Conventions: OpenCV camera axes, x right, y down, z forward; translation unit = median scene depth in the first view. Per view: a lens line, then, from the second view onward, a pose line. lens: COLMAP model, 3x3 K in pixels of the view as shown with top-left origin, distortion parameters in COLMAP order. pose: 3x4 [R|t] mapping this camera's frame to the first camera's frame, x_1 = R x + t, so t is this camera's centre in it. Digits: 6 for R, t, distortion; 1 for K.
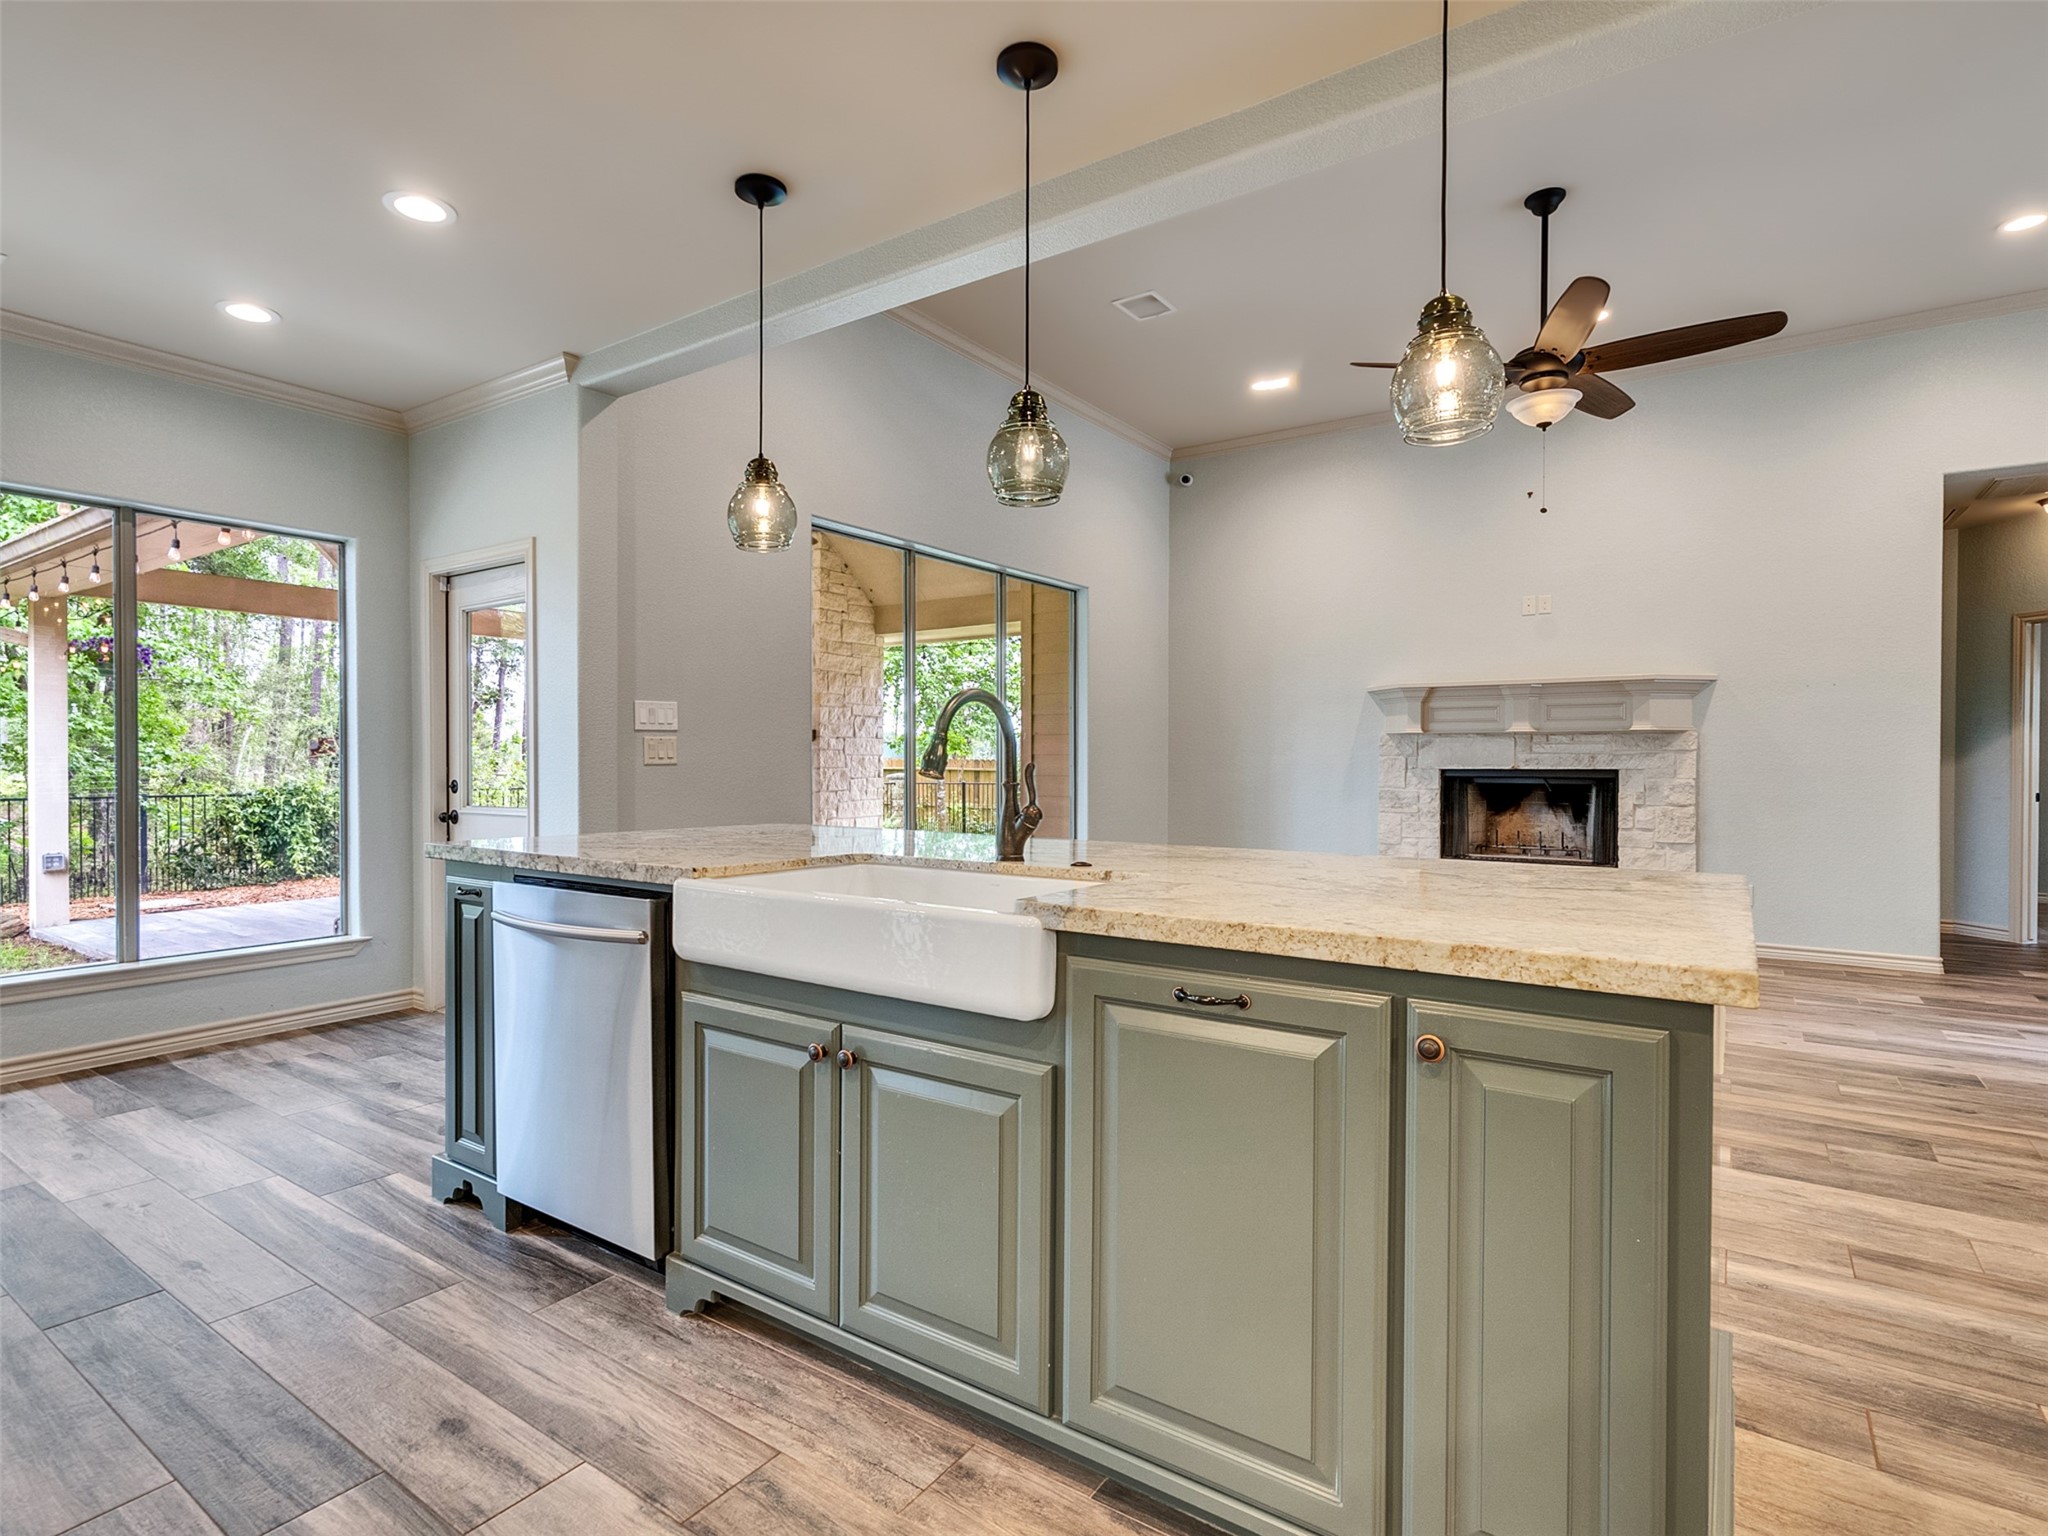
lens RADIAL K [[1045.5, 0, 1006.6], [0, 1045.5, 769.3], [0, 0, 1]] dist [-0.007684, 0.004875]
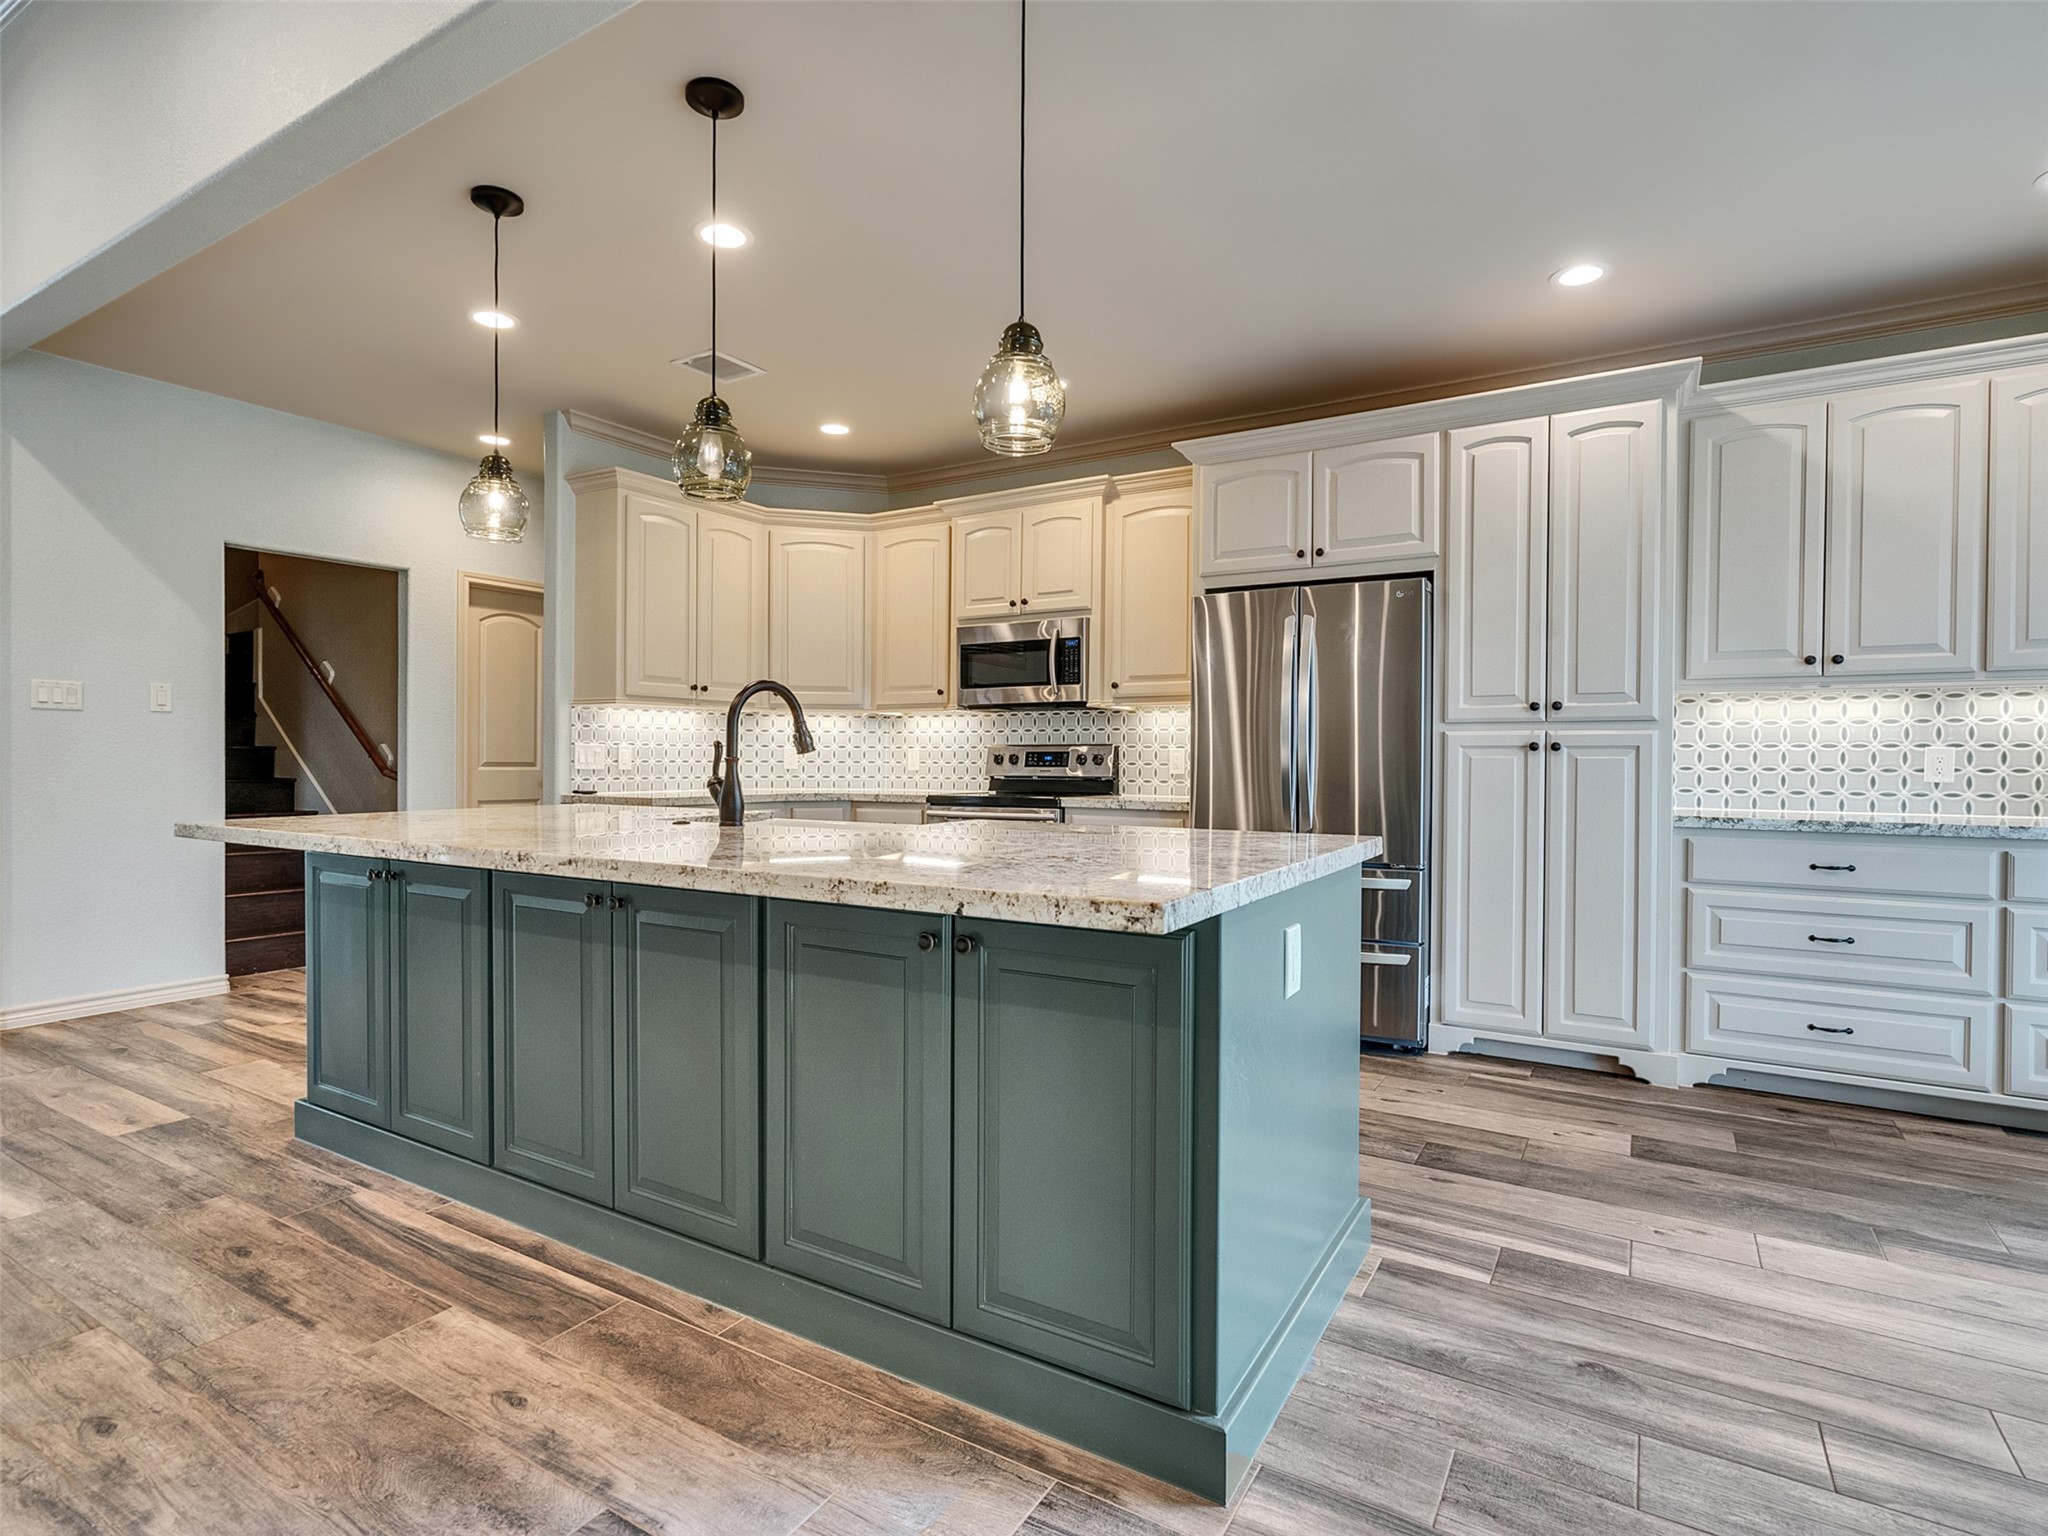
lens RADIAL K [[1045.5, 0, 1006.6], [0, 1045.5, 769.3], [0, 0, 1]] dist [-0.007684, 0.004875]
pose [[-0.998141, -0.008695, -0.060320, -0.083110], [-0.009862, 0.999769, 0.019083, 0.000280], [0.060140, 0.019642, -0.997997, 0.786371]]
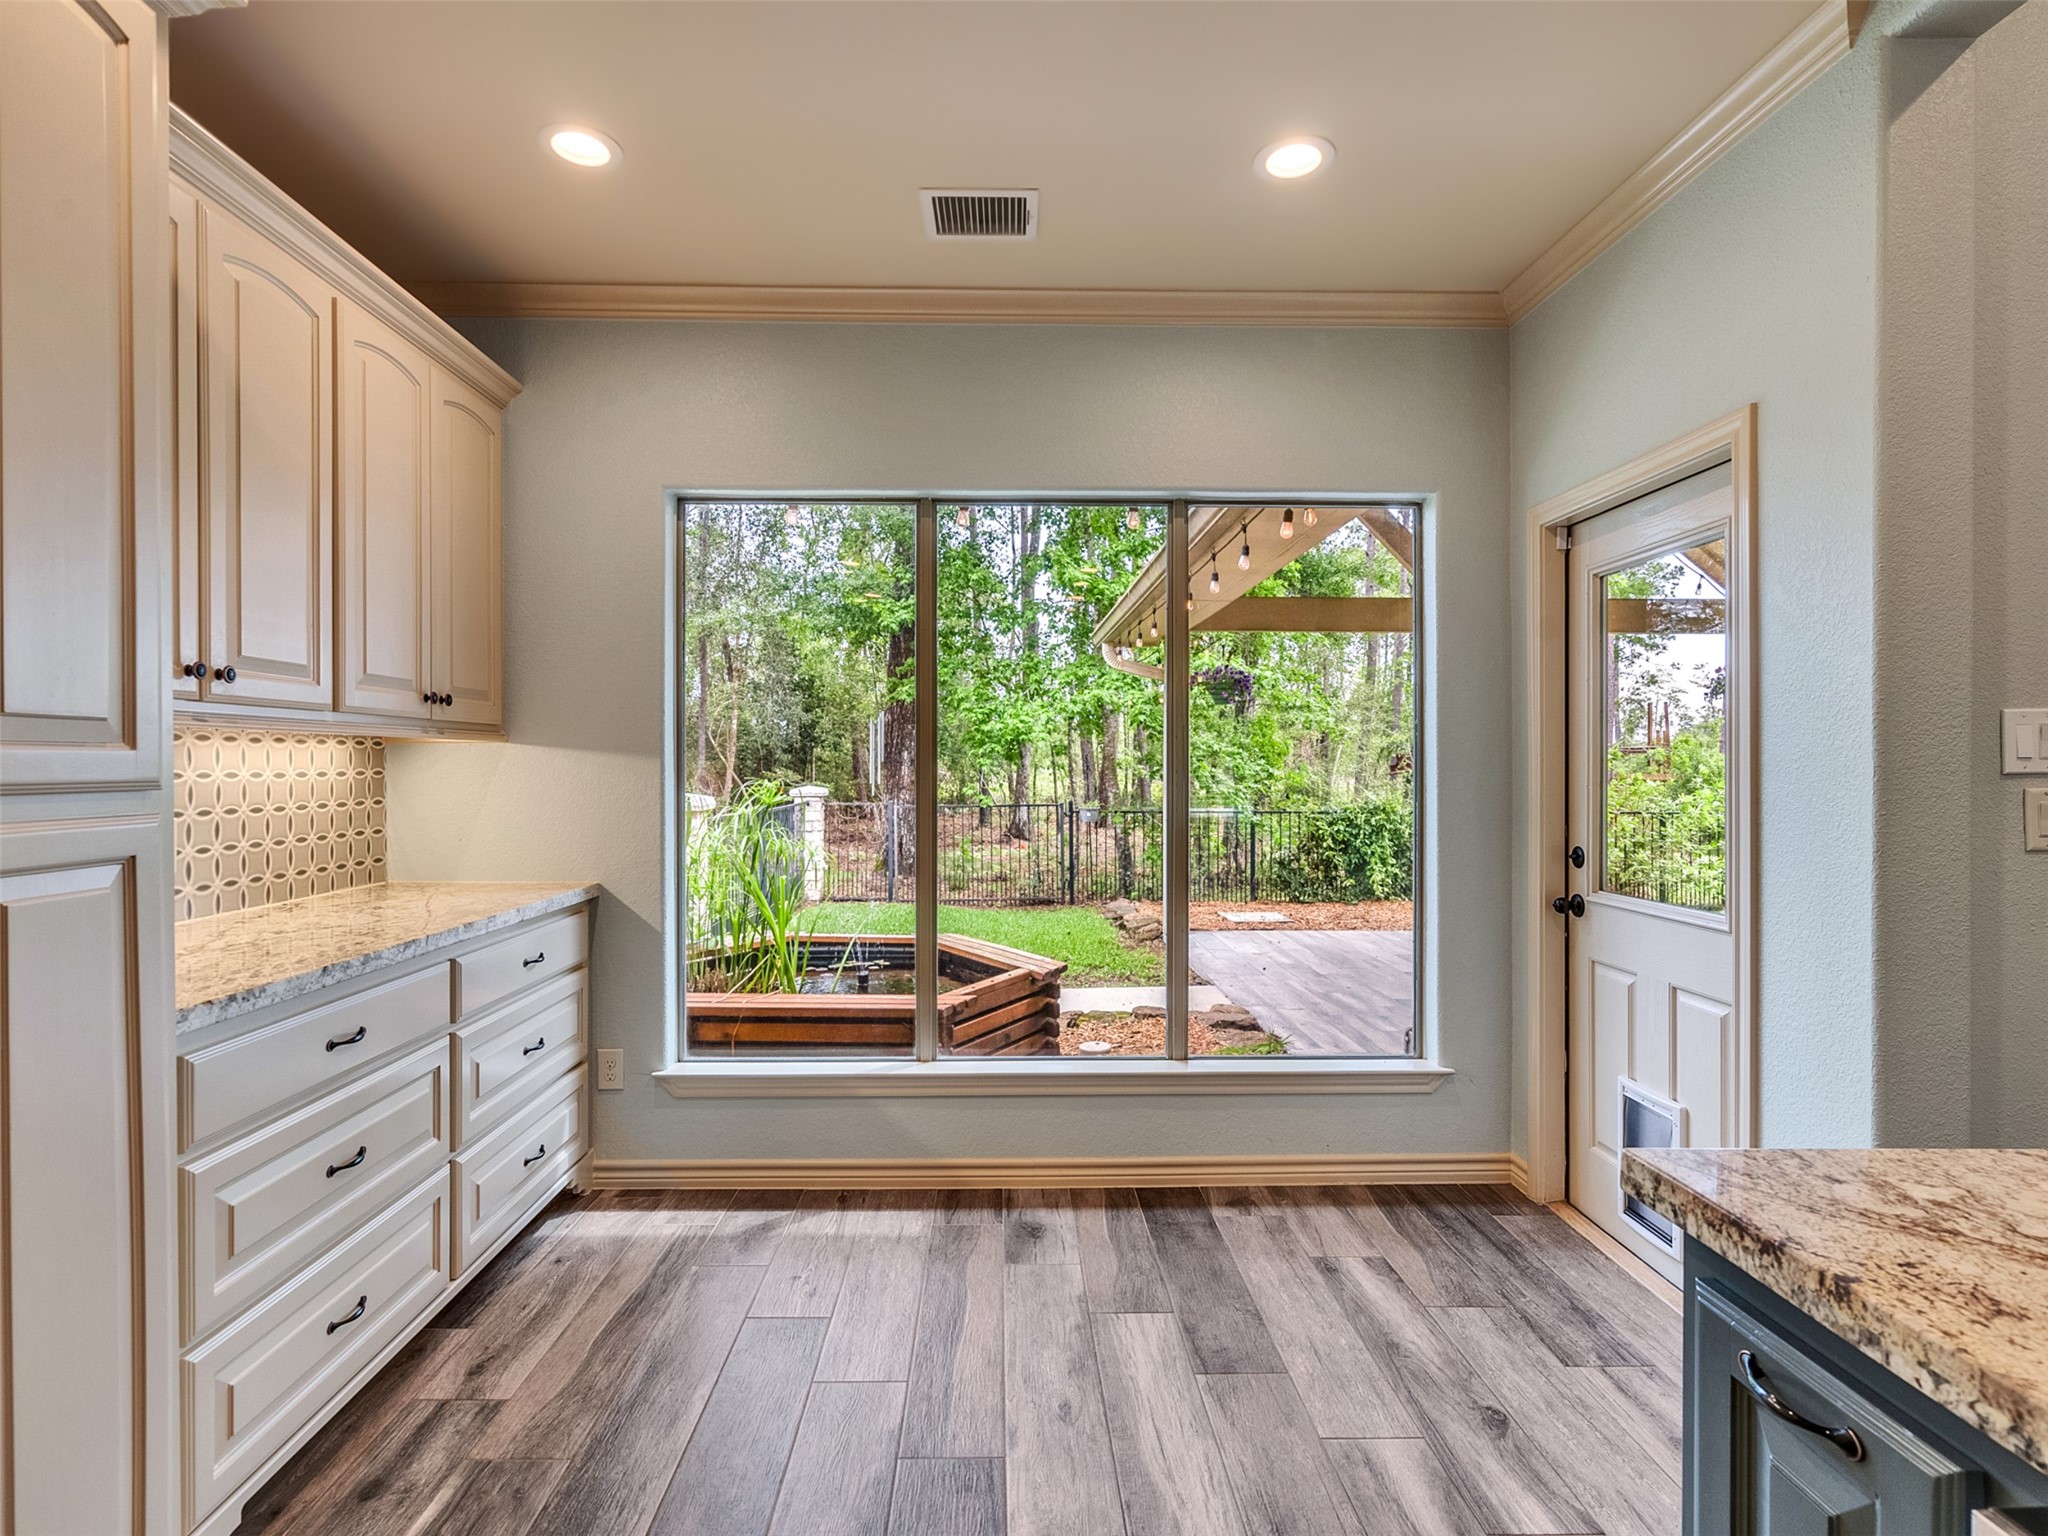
lens RADIAL K [[1045.5, 0, 1006.6], [0, 1045.5, 769.3], [0, 0, 1]] dist [-0.007684, 0.004875]
pose [[0.587421, 0.001520, -0.809280, -0.167310], [-0.006724, 0.999973, -0.003003, -0.024258], [0.809254, 0.007206, 0.587415, 0.264265]]
